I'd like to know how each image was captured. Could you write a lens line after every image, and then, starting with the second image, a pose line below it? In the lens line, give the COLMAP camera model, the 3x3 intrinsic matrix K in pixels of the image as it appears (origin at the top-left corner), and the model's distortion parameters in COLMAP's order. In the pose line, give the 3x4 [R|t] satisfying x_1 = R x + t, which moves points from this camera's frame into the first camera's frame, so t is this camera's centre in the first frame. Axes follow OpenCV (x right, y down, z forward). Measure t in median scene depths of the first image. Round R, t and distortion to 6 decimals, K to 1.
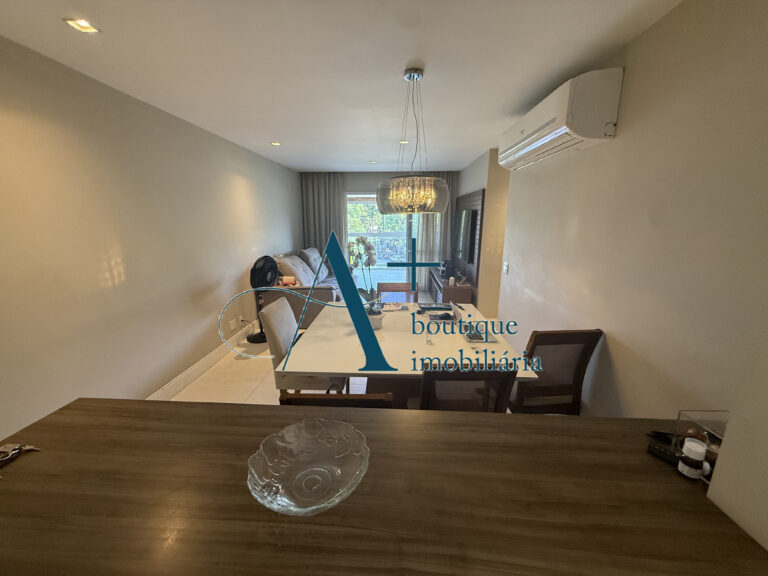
lens RADIAL K [[307.5, 0, 385.5], [0, 307.5, 289.2], [0, 0, 1]] dist [0.002730, 0.000068]
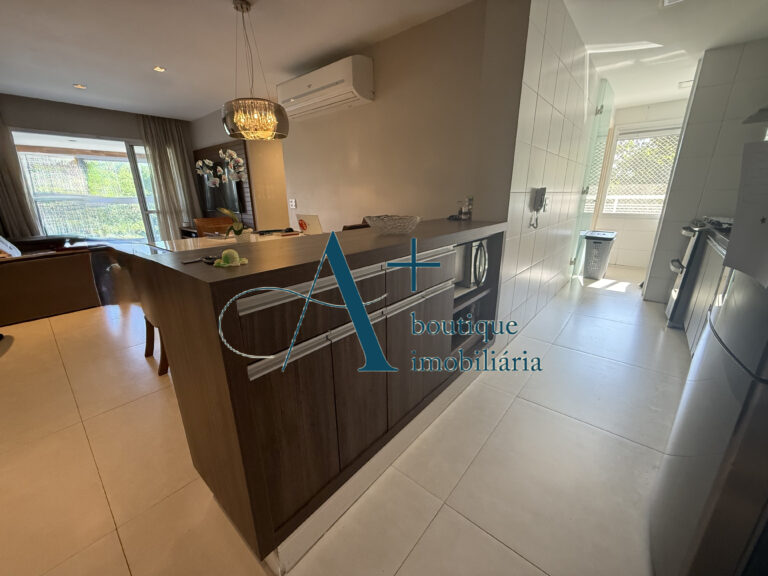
lens RADIAL K [[307.5, 0, 382.8], [0, 307.5, 287.6], [0, 0, 1]] dist [0.002730, 0.000068]
pose [[0.618732, -0.240174, 0.747988, -0.684612], [0.192716, 0.969432, 0.151864, 0.242020], [-0.761597, 0.050186, 0.646104, -0.091777]]
